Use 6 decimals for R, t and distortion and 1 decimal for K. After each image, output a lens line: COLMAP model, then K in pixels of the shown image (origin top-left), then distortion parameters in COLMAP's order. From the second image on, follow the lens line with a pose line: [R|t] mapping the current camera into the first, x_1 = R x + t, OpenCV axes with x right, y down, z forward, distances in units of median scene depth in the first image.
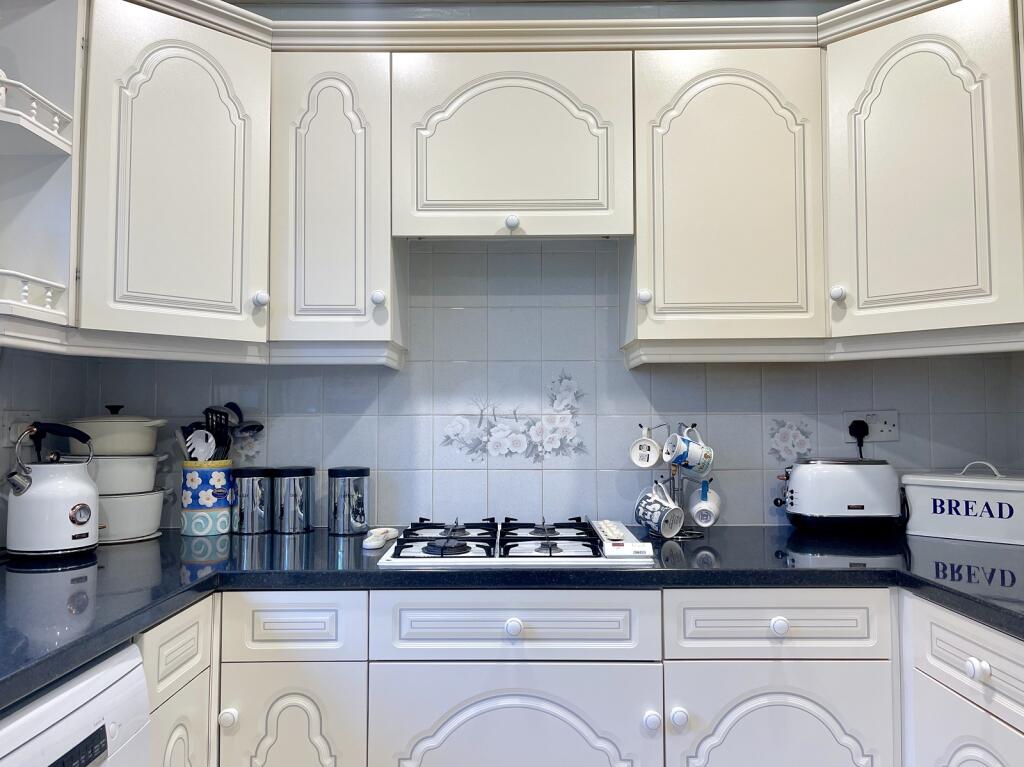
lens RADIAL K [[774.0, 0, 513.9], [0, 774.0, 379.2], [0, 0, 1]] dist [0.053229, -0.067843]
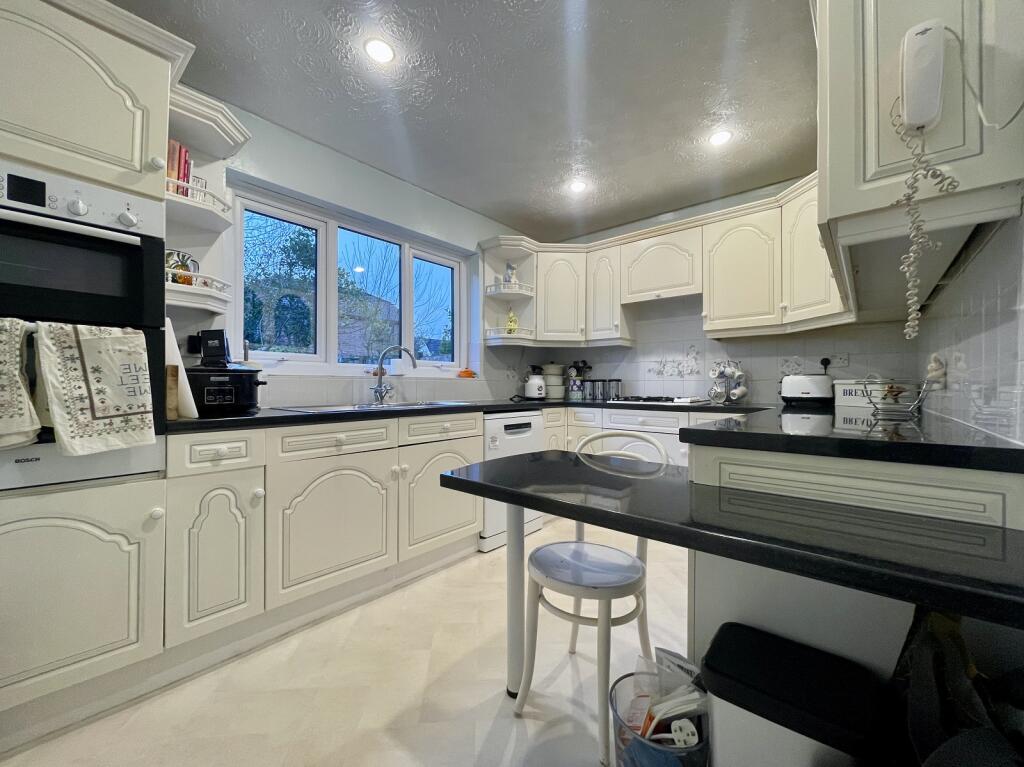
lens RADIAL K [[413.5, 0, 509.7], [0, 413.5, 384.5], [0, 0, 1]] dist [-0.003382, 0.000324]
pose [[0.758535, 0.002135, -0.651629, 0.574578], [0.030818, 0.998758, 0.039146, 0.059311], [0.650903, -0.049776, 0.757527, -0.559680]]
